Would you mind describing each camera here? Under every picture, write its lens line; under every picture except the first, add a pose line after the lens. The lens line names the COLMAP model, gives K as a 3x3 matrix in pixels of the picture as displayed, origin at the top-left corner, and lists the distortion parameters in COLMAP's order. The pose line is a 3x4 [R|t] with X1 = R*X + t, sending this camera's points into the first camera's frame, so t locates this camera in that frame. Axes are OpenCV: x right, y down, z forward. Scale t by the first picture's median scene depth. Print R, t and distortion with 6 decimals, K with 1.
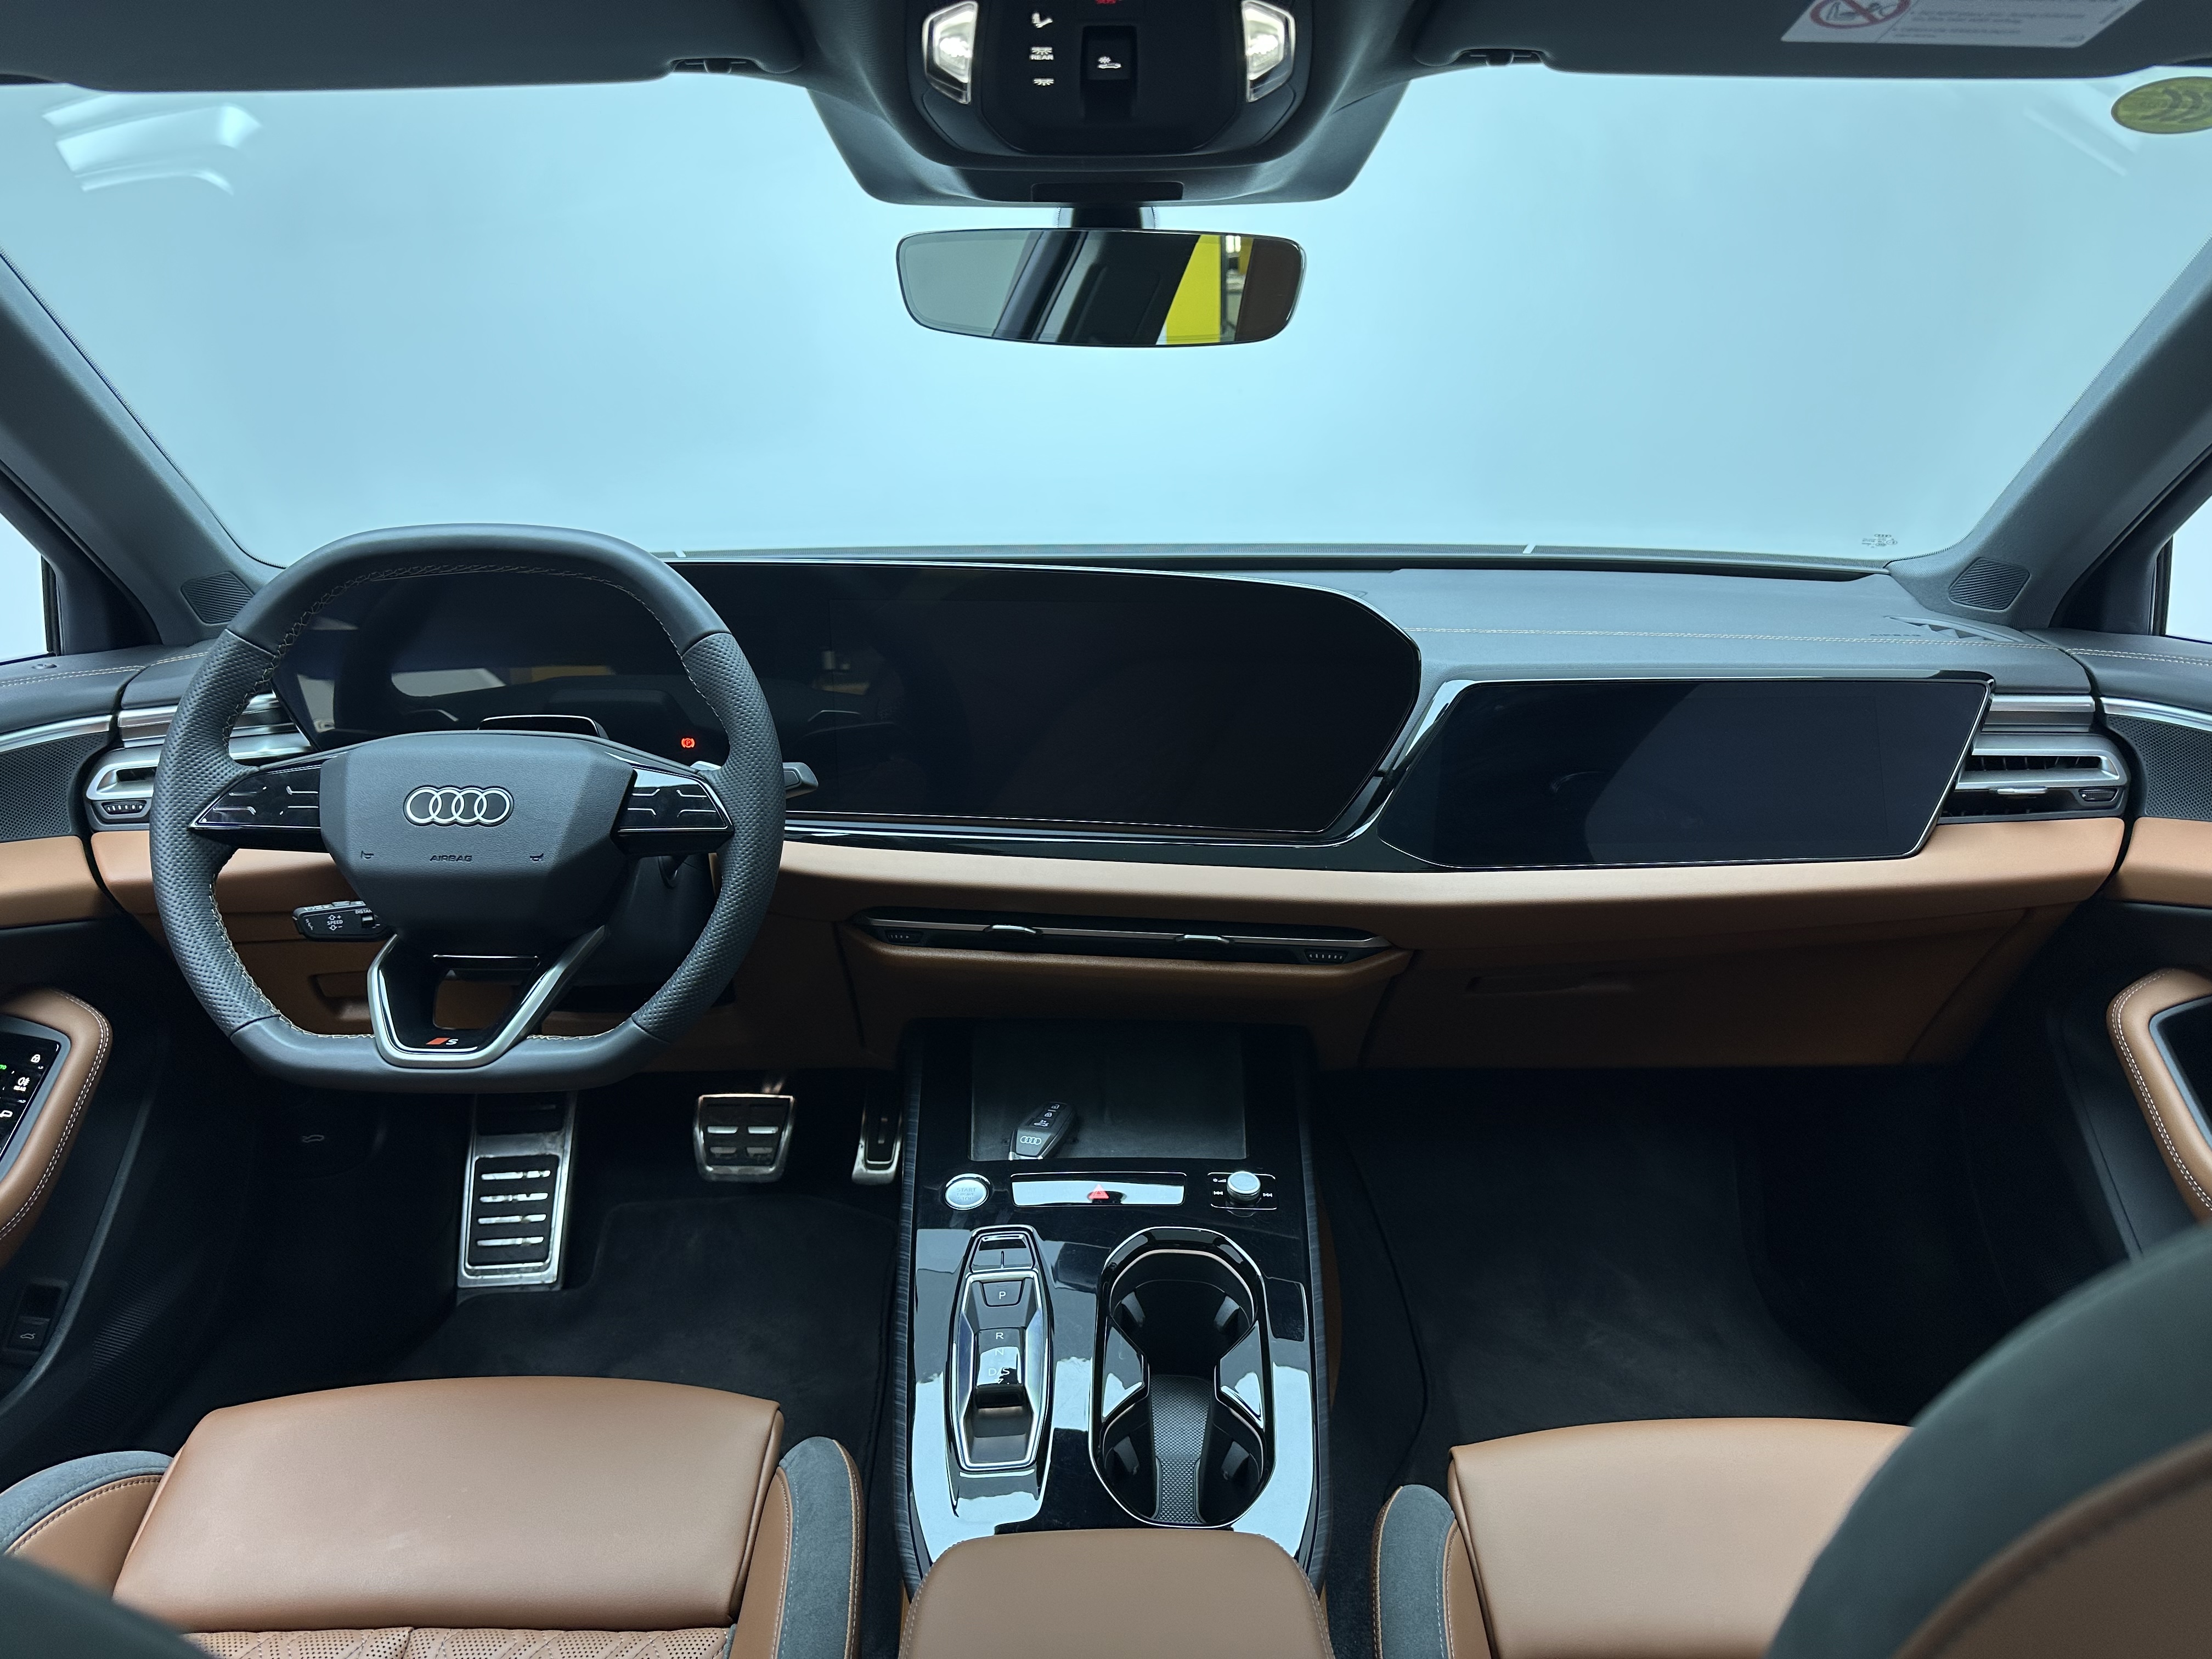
lens RADIAL K [[1555.4, 0, 1121.9], [0, 1555.4, 828.2], [0, 0, 1]] dist [-0.020460, -0.027899]
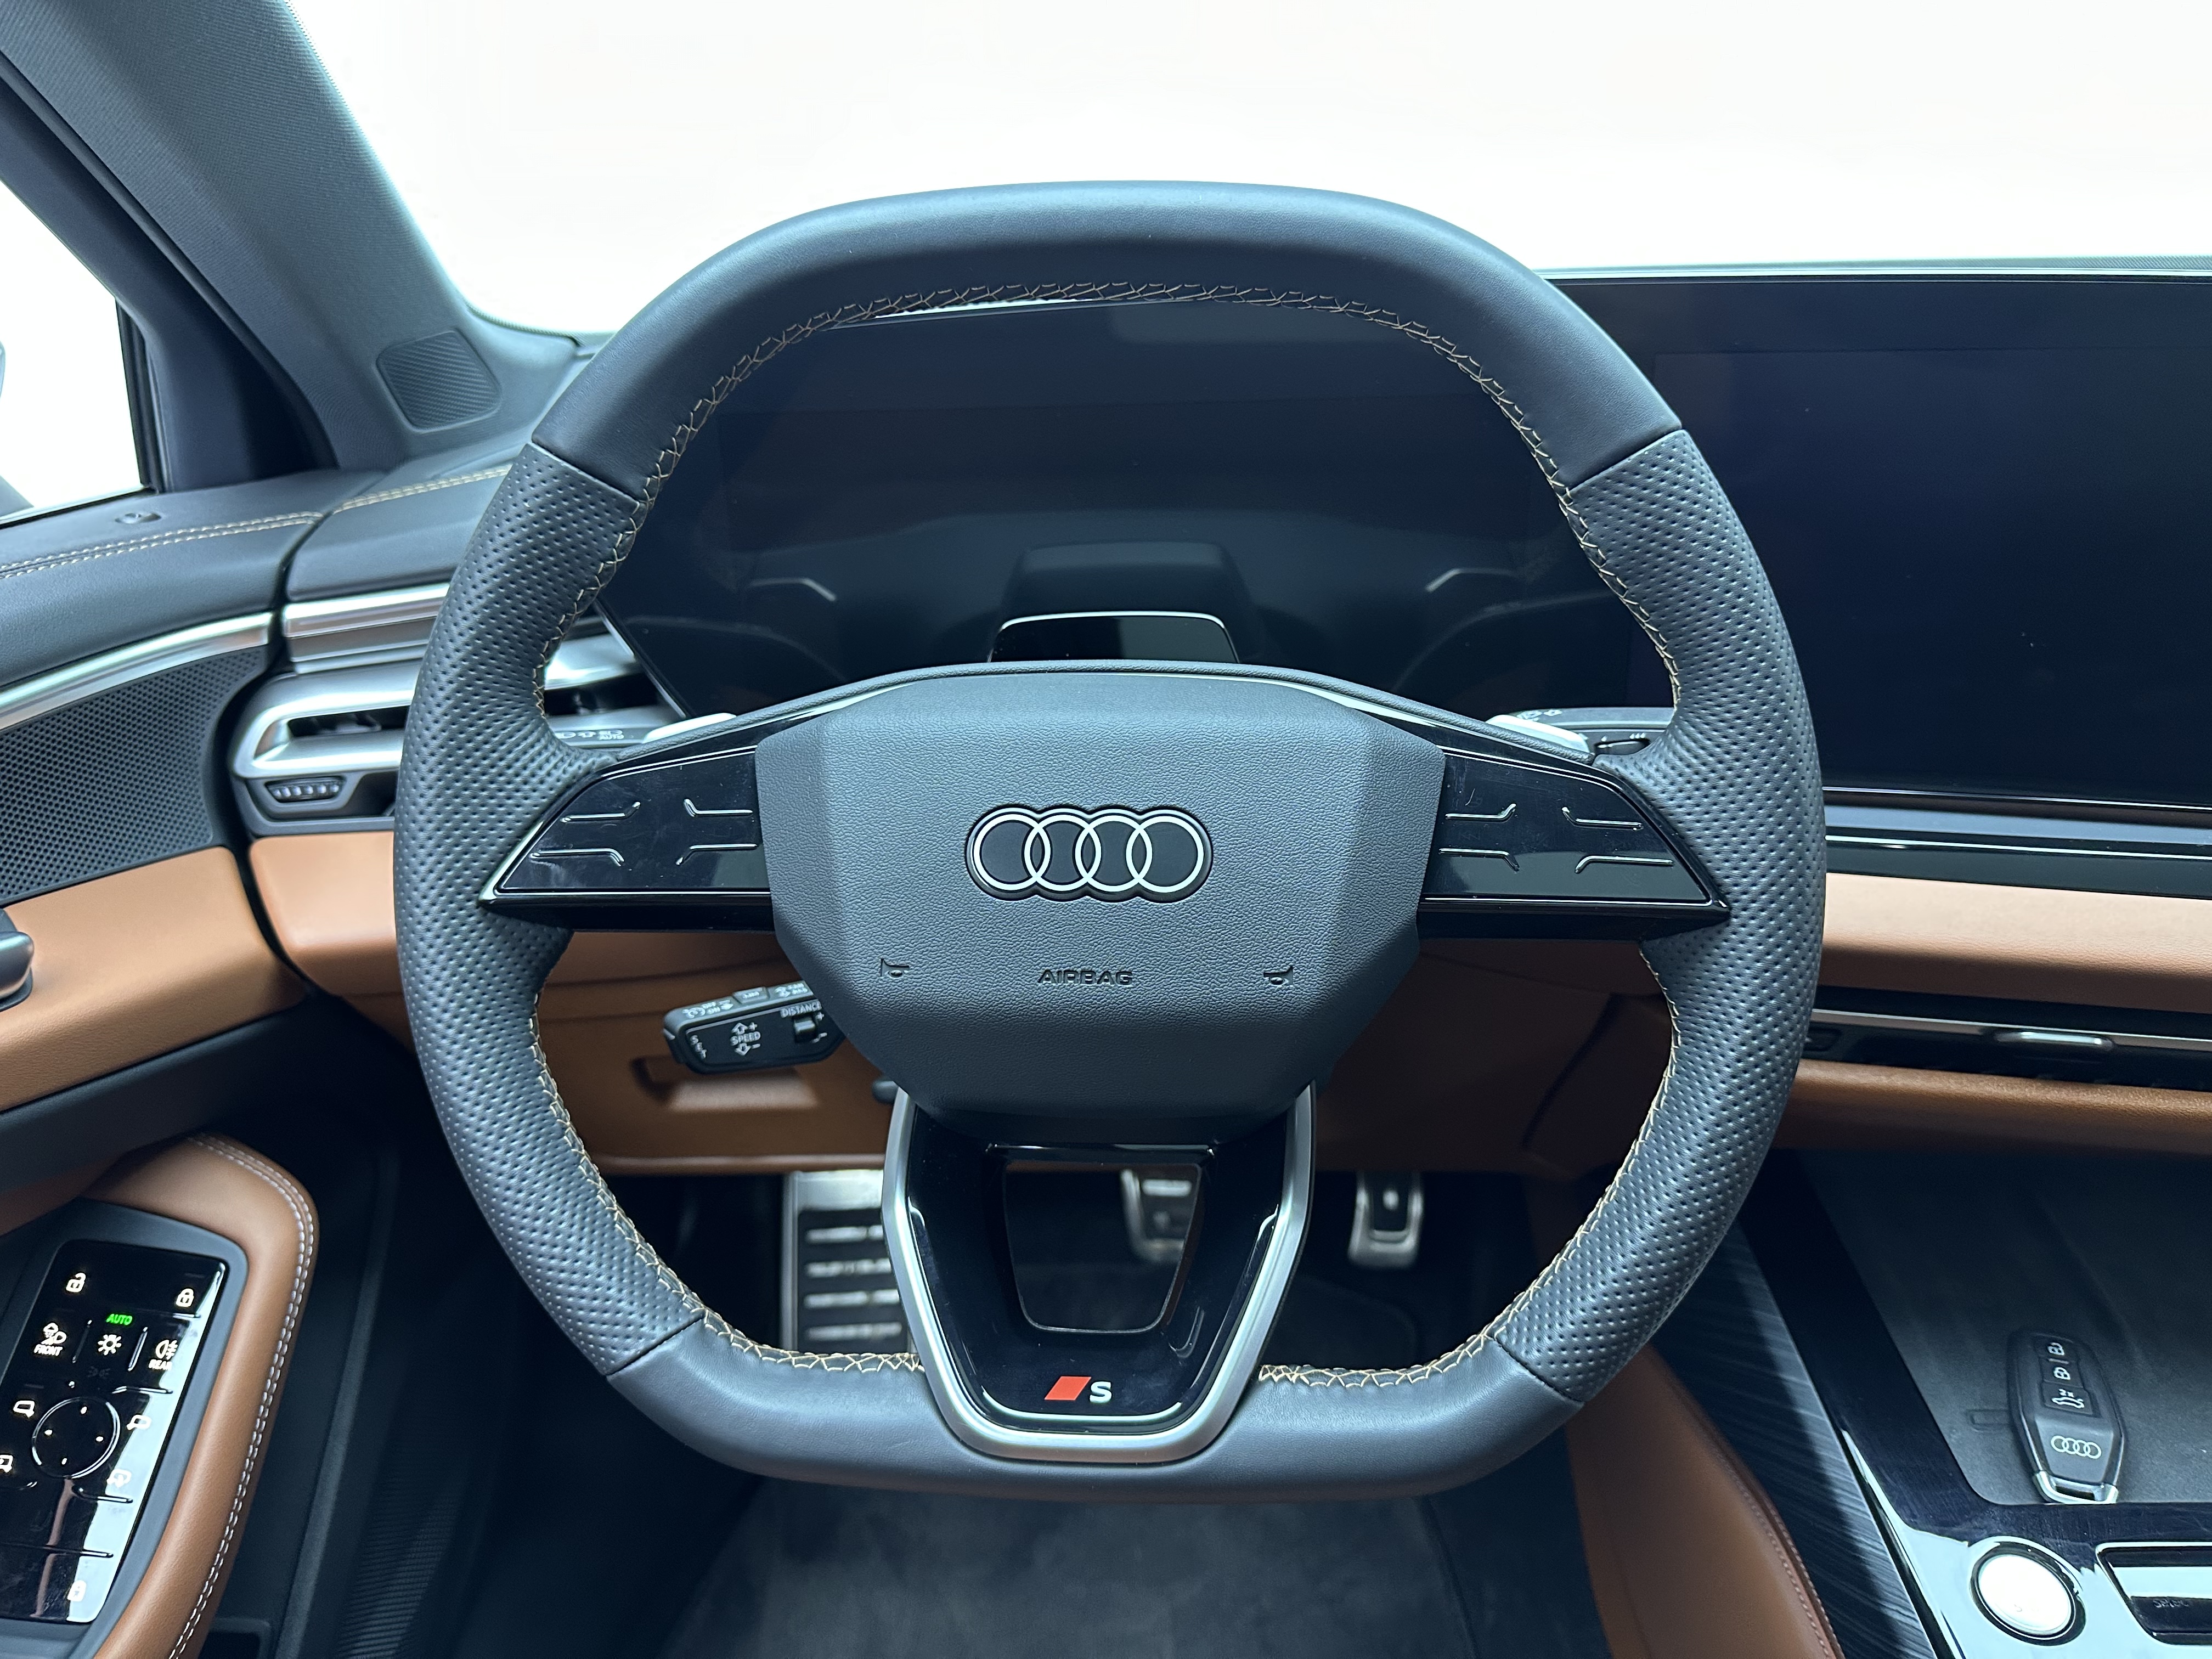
lens RADIAL K [[1555.4, 0, 1094.2], [0, 1555.4, 831.2], [0, 0, 1]] dist [-0.020460, -0.027899]
pose [[0.997609, 0.004971, -0.068937, -0.360316], [0.004001, 0.991585, 0.129395, -0.069836], [0.069000, -0.129362, 0.989194, 0.516447]]
